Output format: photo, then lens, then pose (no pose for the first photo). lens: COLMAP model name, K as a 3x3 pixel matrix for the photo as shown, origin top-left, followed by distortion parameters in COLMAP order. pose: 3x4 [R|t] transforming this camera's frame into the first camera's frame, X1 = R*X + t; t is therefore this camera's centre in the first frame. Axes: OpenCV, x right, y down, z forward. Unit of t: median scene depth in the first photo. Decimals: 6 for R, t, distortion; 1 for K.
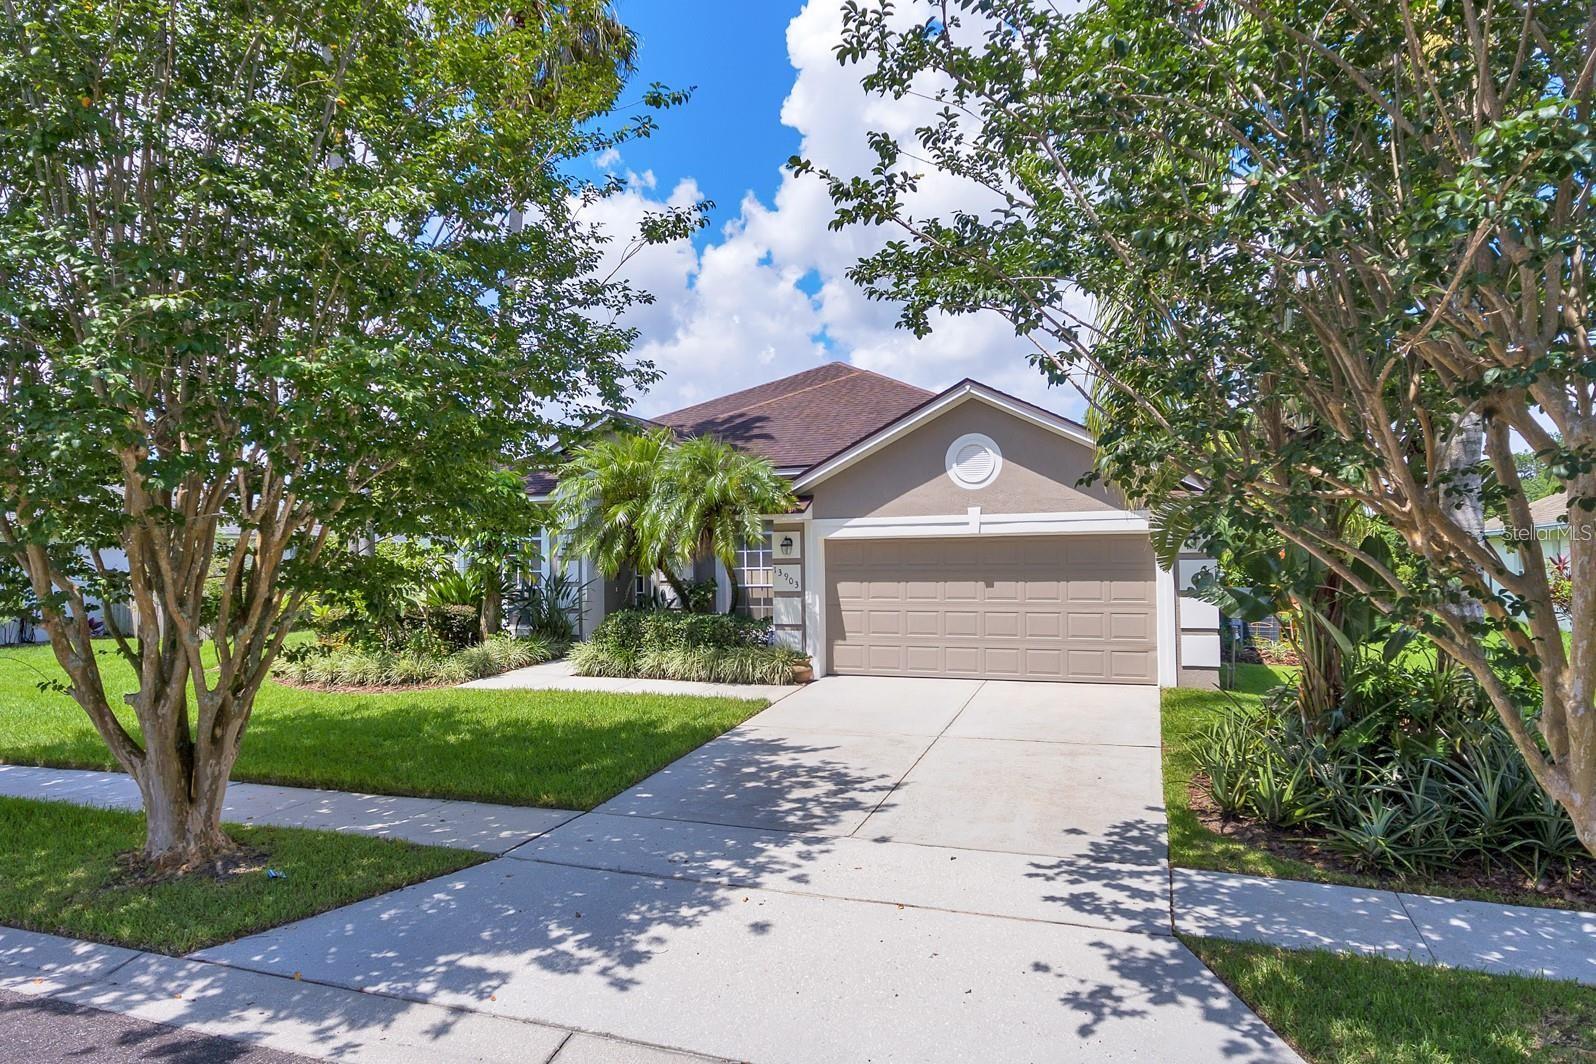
lens RADIAL K [[939.0, 0, 798.0], [0, 939.0, 532.0], [0, 0, 1]] dist [-0.001174, 0.000199]
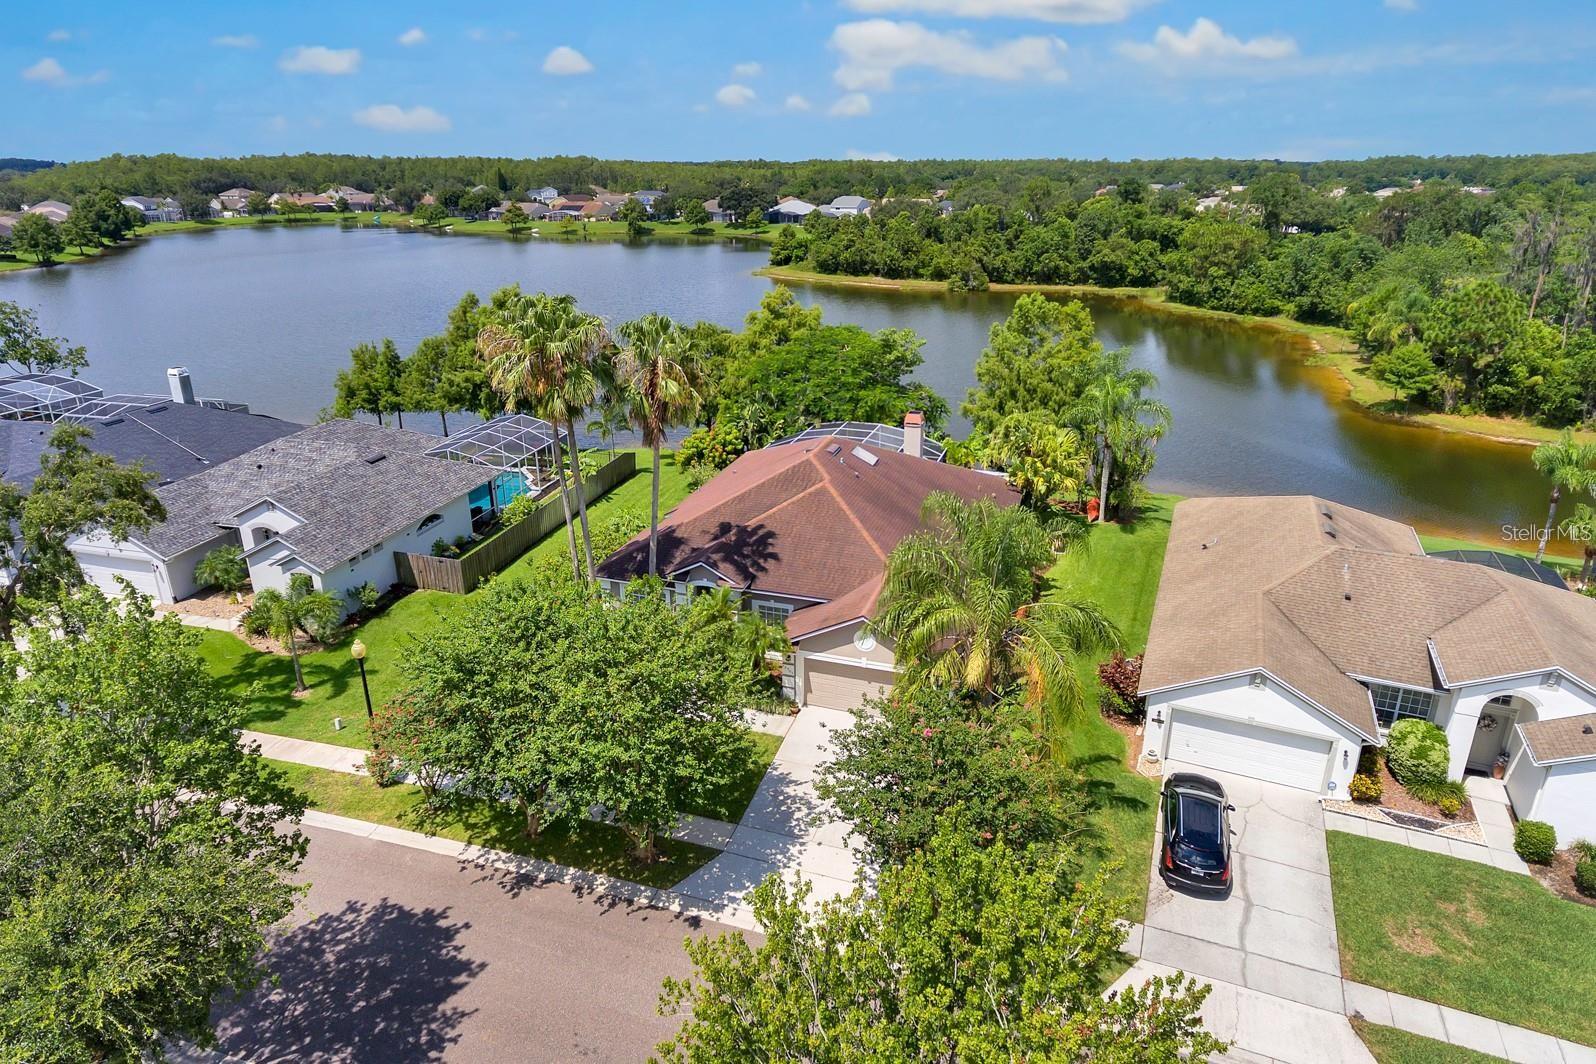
lens RADIAL K [[939.0, 0, 798.0], [0, 939.0, 532.0], [0, 0, 1]] dist [-0.001174, 0.000199]
pose [[0.999560, -0.010322, 0.027804, -0.048713], [-0.002286, 0.907865, 0.419256, -1.273975], [-0.029570, -0.419135, 0.907442, -1.020085]]
